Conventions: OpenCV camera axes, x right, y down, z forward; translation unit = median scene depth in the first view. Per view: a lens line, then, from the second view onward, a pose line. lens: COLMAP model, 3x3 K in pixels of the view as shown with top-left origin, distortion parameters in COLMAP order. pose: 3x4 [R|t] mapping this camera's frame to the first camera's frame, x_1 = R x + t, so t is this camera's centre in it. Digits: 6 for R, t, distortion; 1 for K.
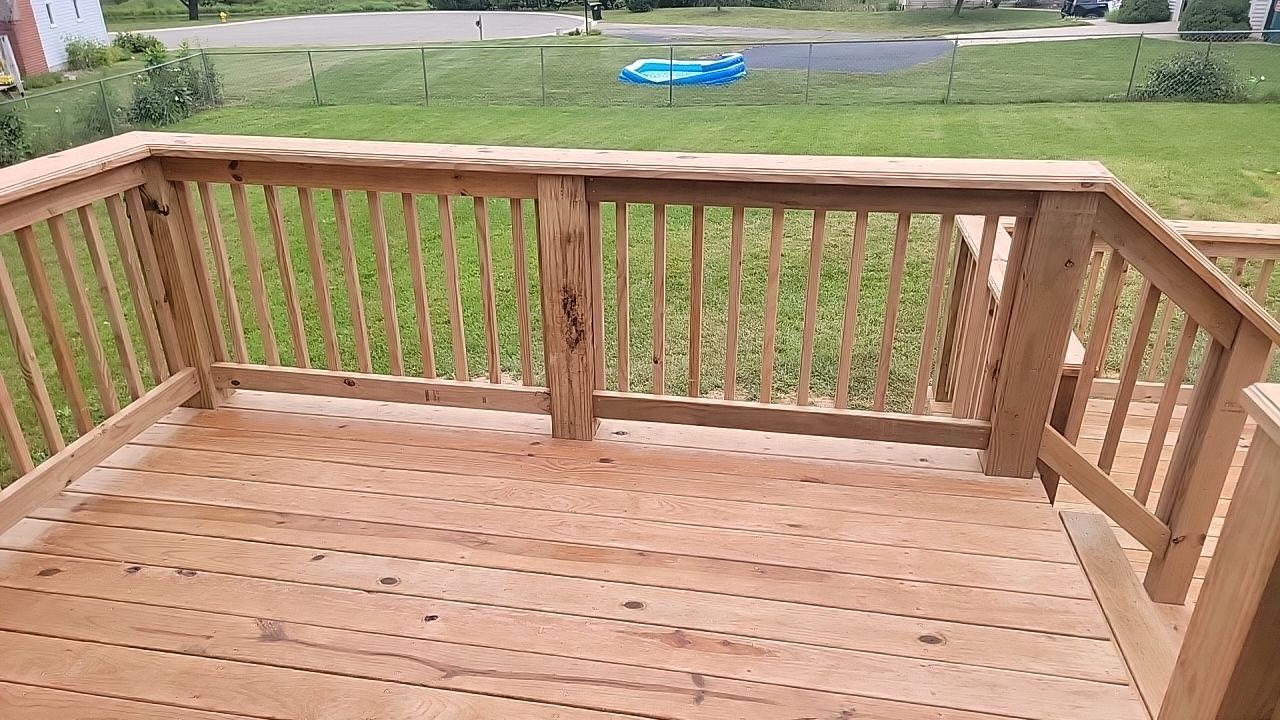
lens RADIAL K [[894.2, 0, 624.1], [0, 894.2, 374.7], [0, 0, 1]] dist [0.067043, -0.034609]
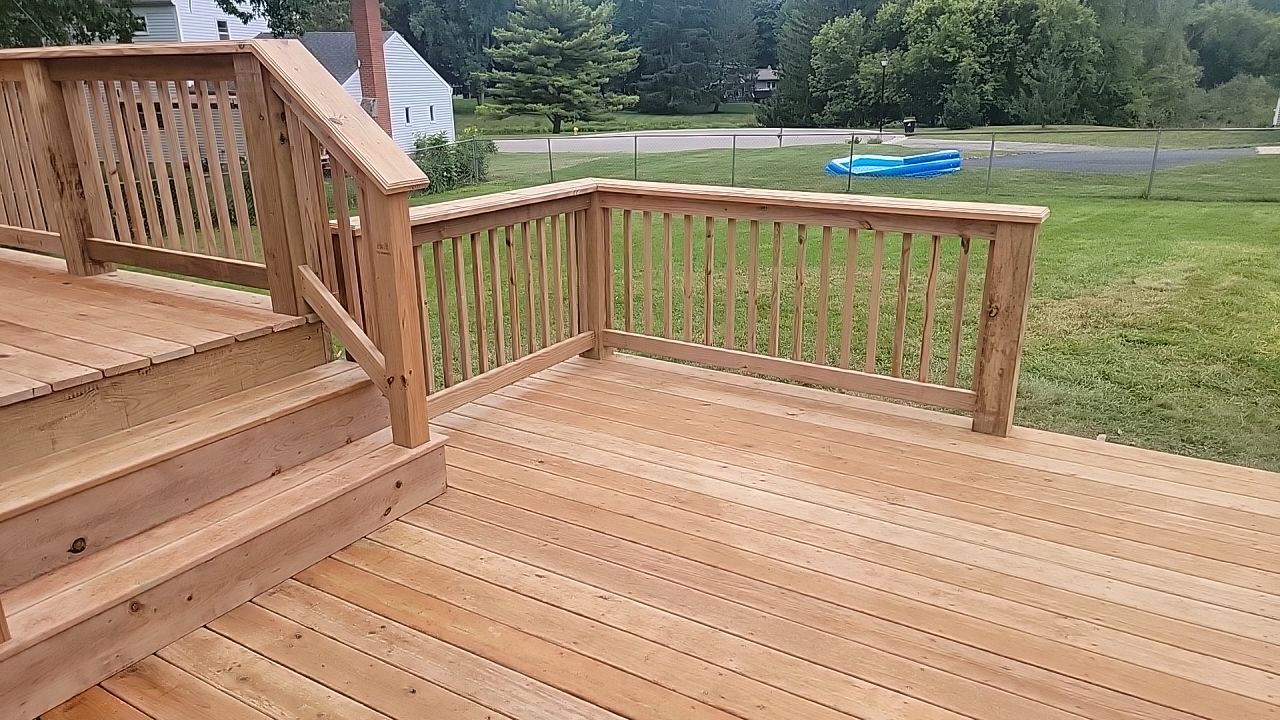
lens RADIAL K [[889.4, 0, 634.9], [0, 889.4, 375.9], [0, 0, 1]] dist [0.070682, -0.050780]
pose [[0.930236, 0.113880, -0.348844, 1.256076], [-0.155694, 0.983306, -0.094177, 0.229149], [0.332295, 0.141920, 0.932437, 0.059857]]
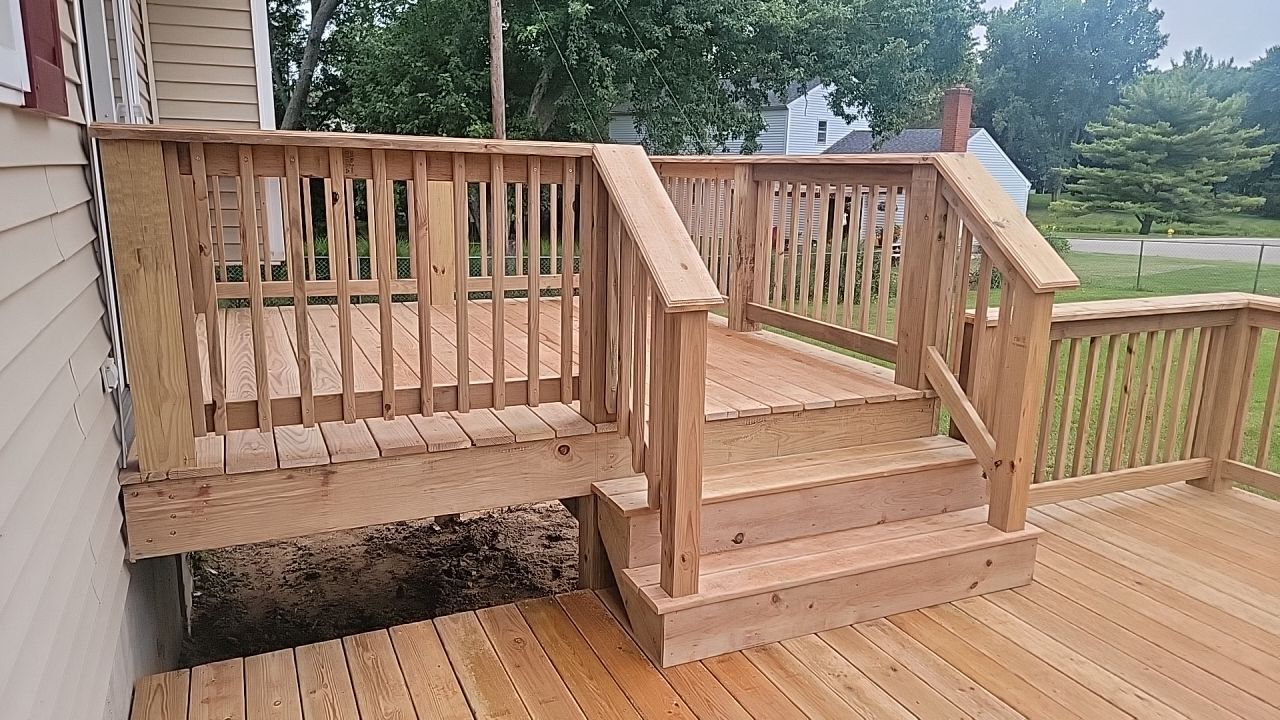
lens RADIAL K [[889.4, 0, 629.4], [0, 889.4, 369.7], [0, 0, 1]] dist [0.070682, -0.050780]
pose [[0.563922, 0.201938, -0.800757, 1.234156], [-0.379713, 0.924469, -0.034271, 0.286980], [0.733355, 0.323384, 0.598008, -0.102783]]
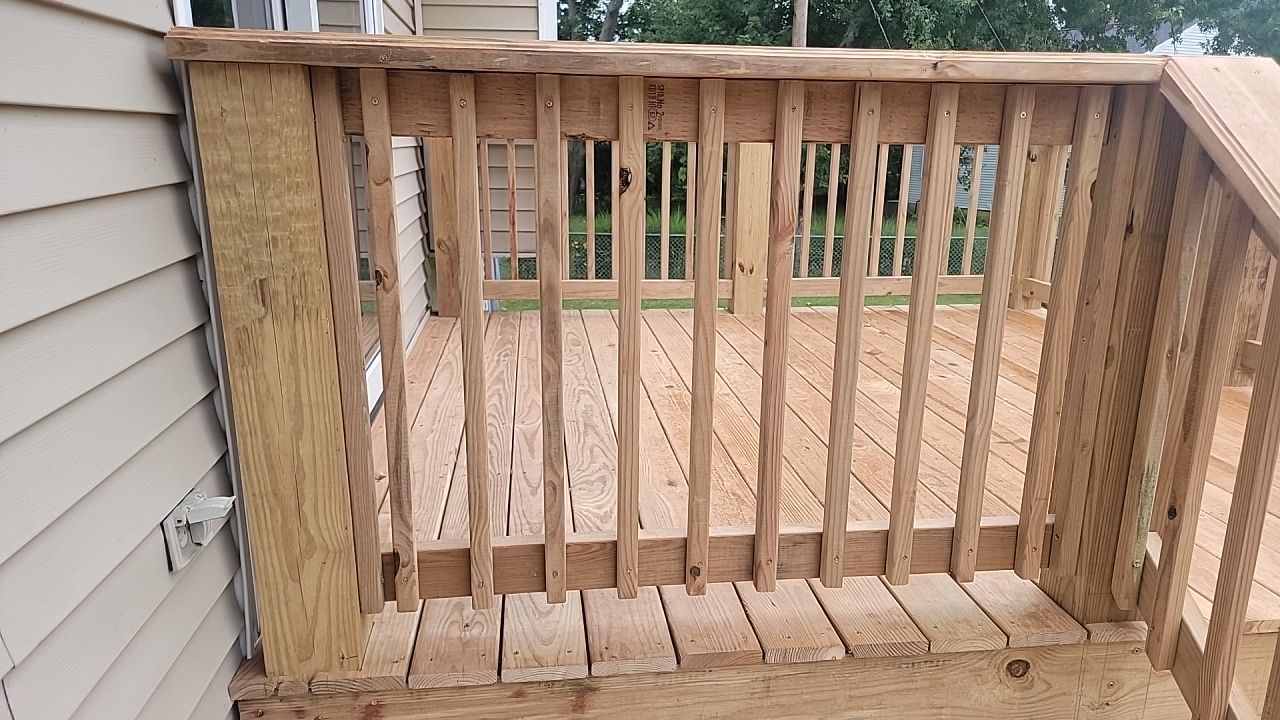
lens RADIAL K [[889.4, 0, 644.9], [0, 889.4, 373.4], [0, 0, 1]] dist [0.070682, -0.050780]
pose [[0.307303, 0.257089, -0.916226, 0.741656], [-0.423755, 0.899055, 0.110143, 0.242067], [0.852054, 0.354408, 0.385225, 0.036534]]
